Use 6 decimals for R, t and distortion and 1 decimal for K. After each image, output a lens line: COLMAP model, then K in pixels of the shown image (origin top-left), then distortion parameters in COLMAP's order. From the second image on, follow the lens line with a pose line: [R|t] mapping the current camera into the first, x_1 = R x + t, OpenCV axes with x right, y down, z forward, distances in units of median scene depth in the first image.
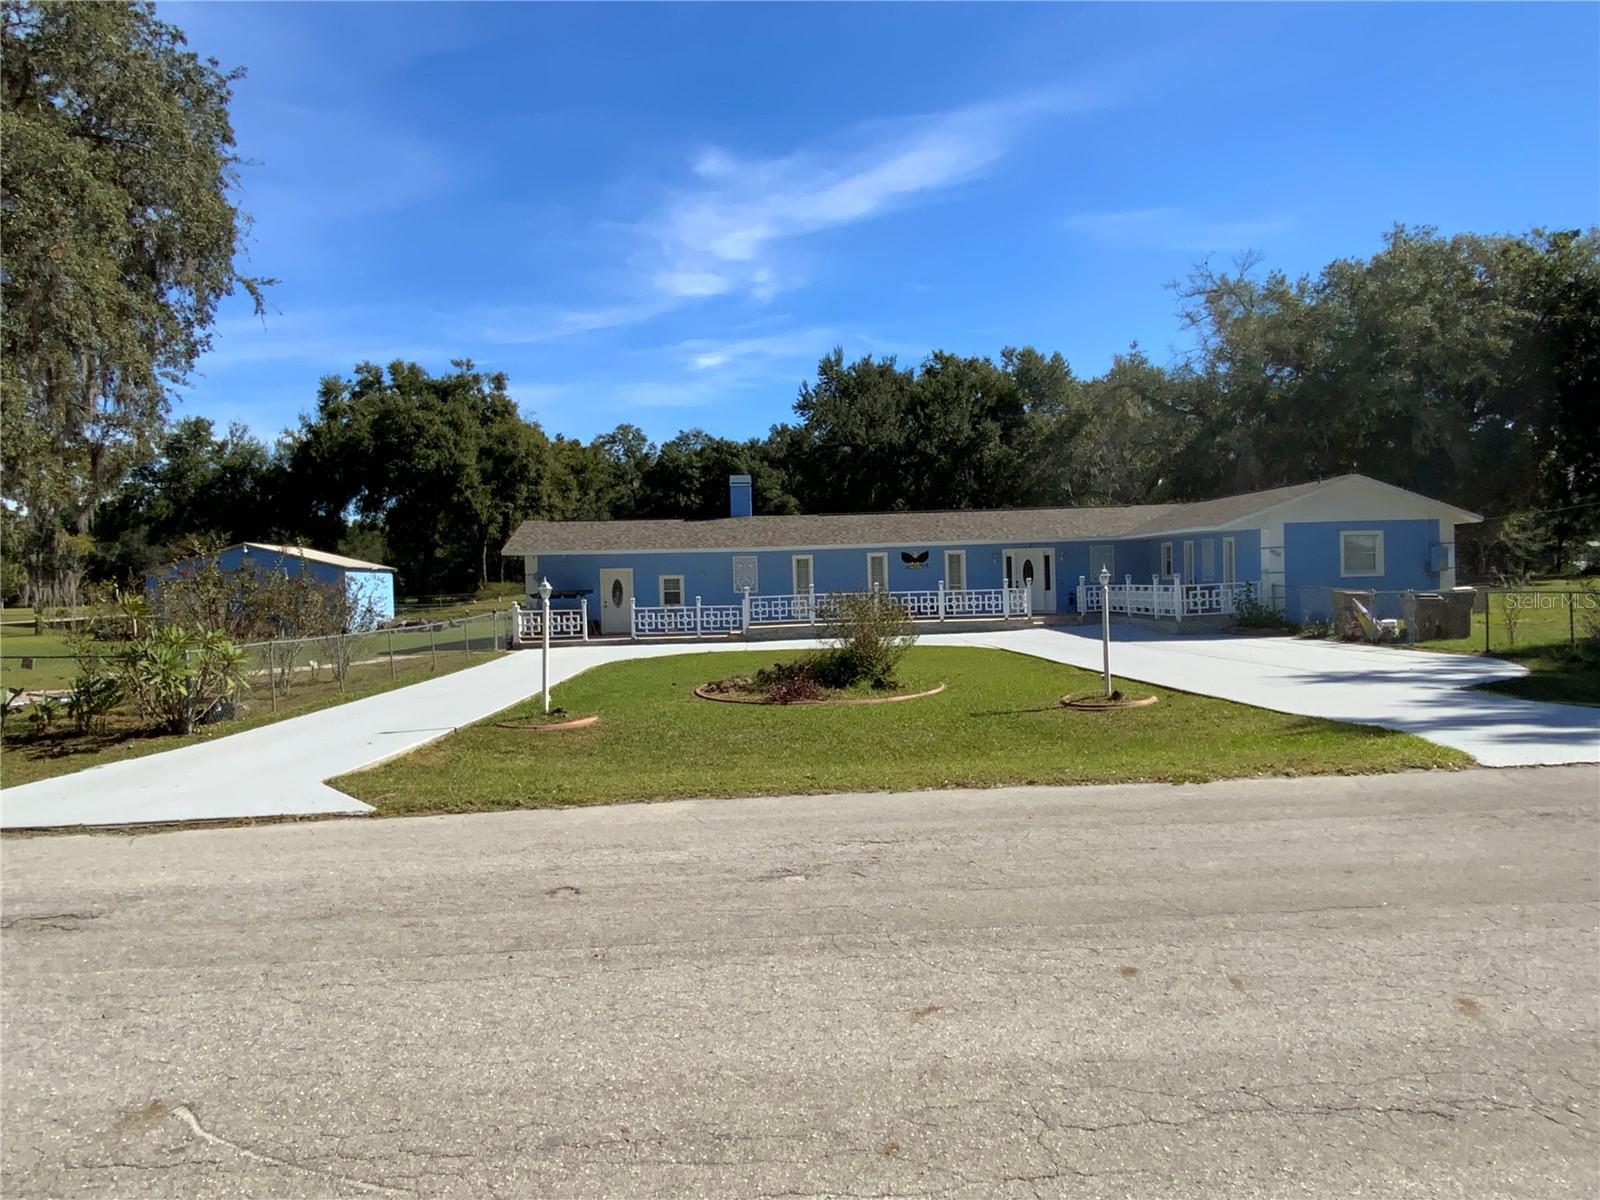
lens RADIAL K [[1008.1, 0, 800.0], [0, 1008.1, 600.0], [0, 0, 1]] dist [0.000382, 0.000014]
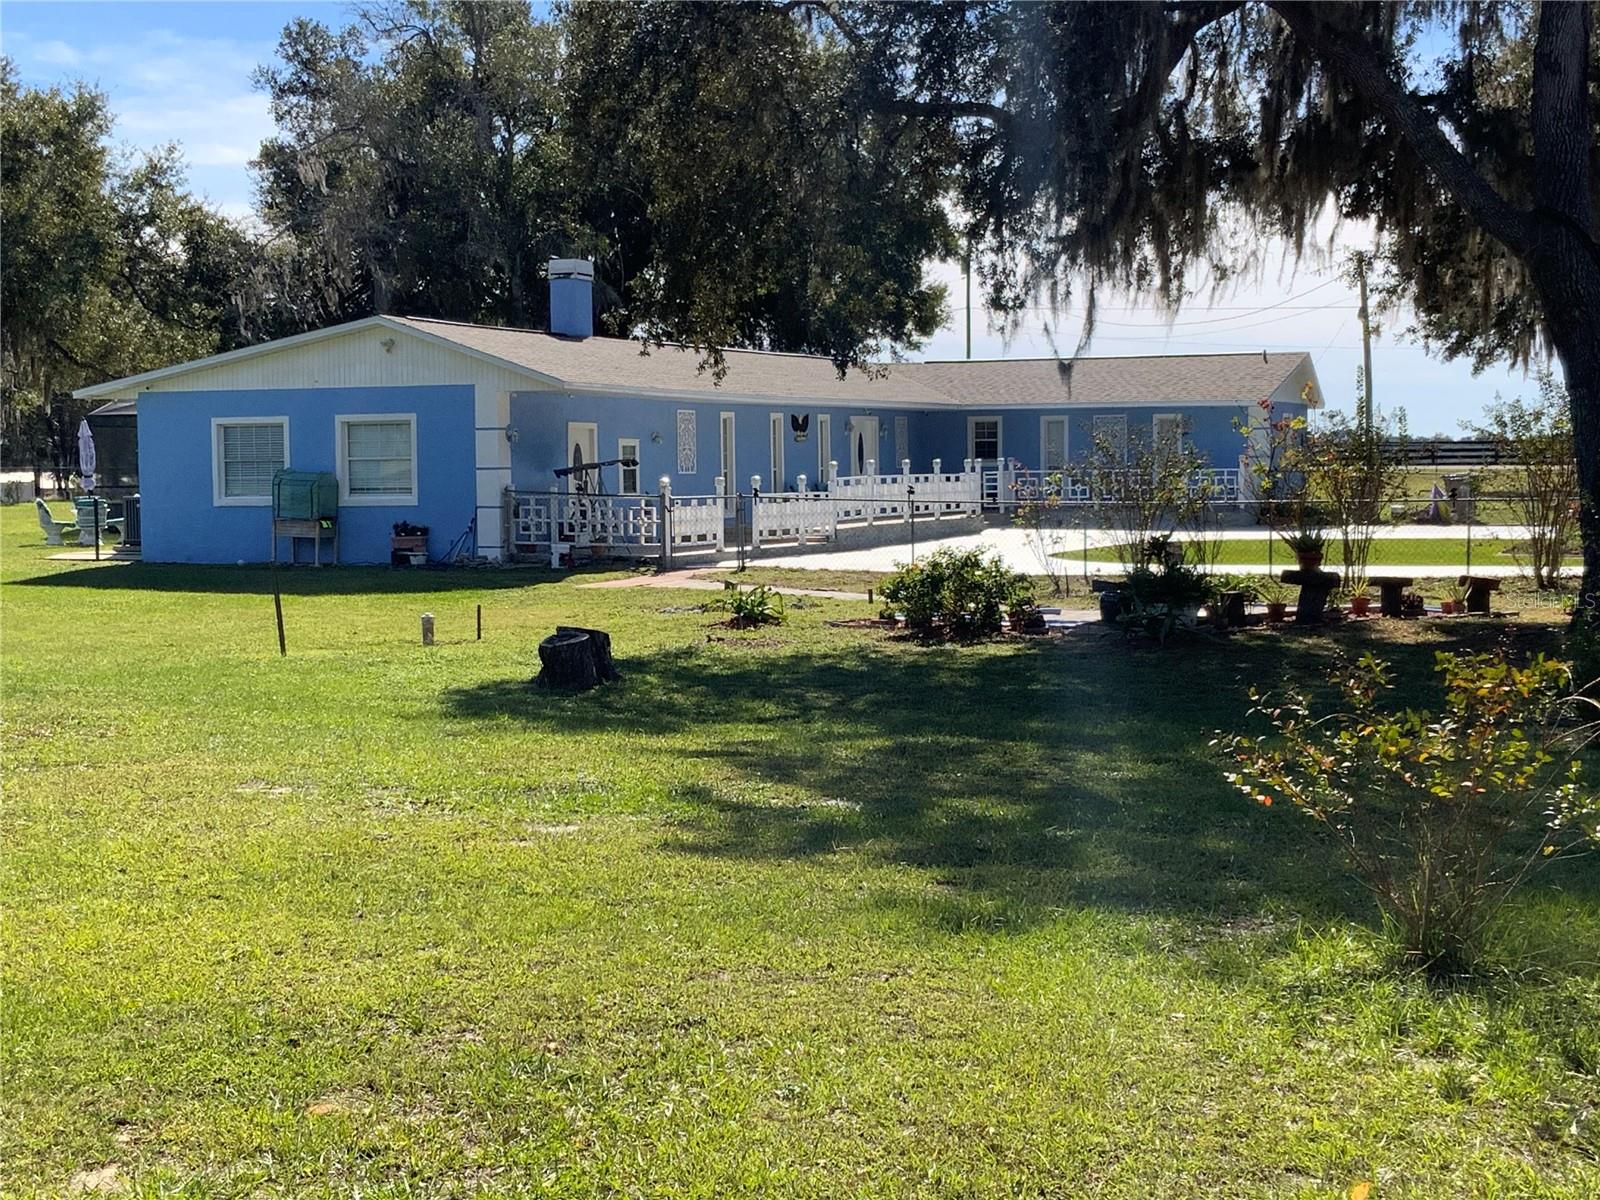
lens RADIAL K [[2465.7, 0, 800.0], [0, 2465.7, 600.0], [0, 0, 1]] dist [0.079357, -0.076014]
pose [[0.348938, -0.025581, 0.936797, -1.315663], [0.020642, 0.999595, 0.019607, 0.037457], [-0.936918, 0.012496, 0.349325, 0.448215]]
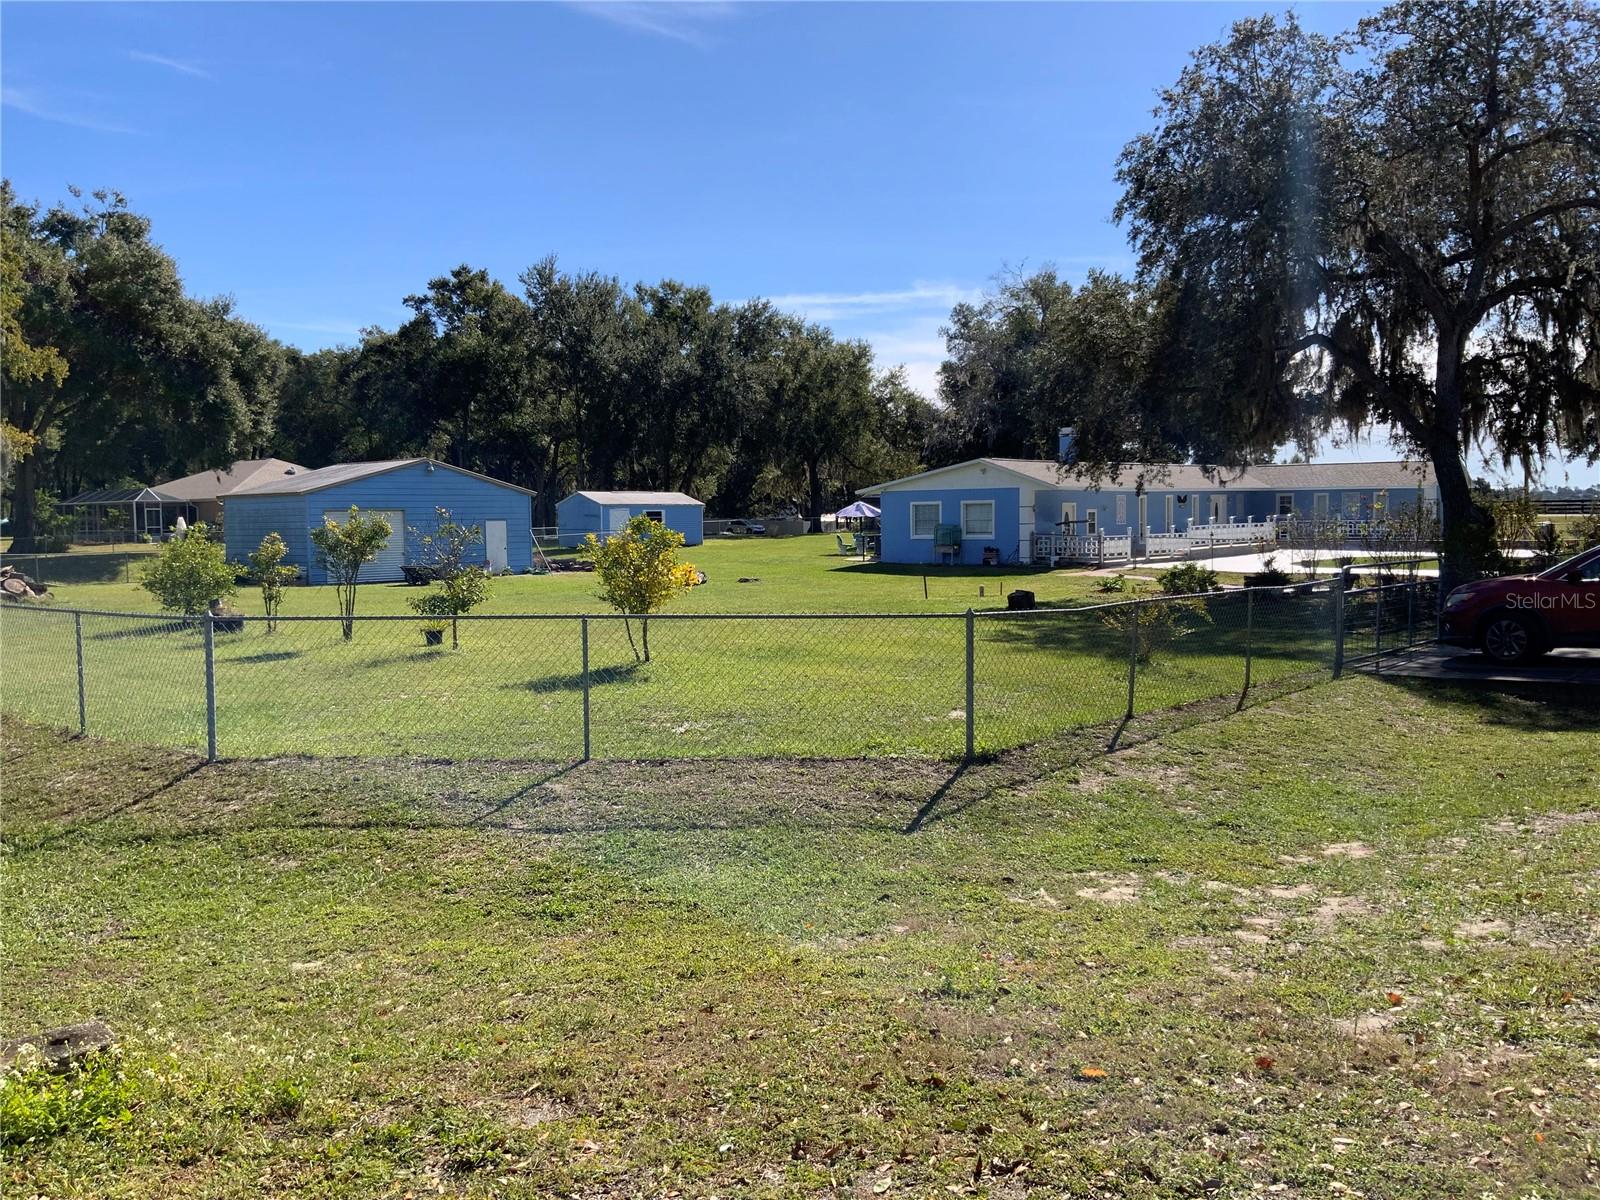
lens RADIAL K [[1357.1, 0, 800.0], [0, 1357.1, 600.0], [0, 0, 1]] dist [0.000849, 0.000152]
pose [[0.628293, -0.029676, 0.777411, -1.589745], [0.010282, 0.999502, 0.029843, 0.031962], [-0.777909, -0.010757, 0.628285, 0.247064]]
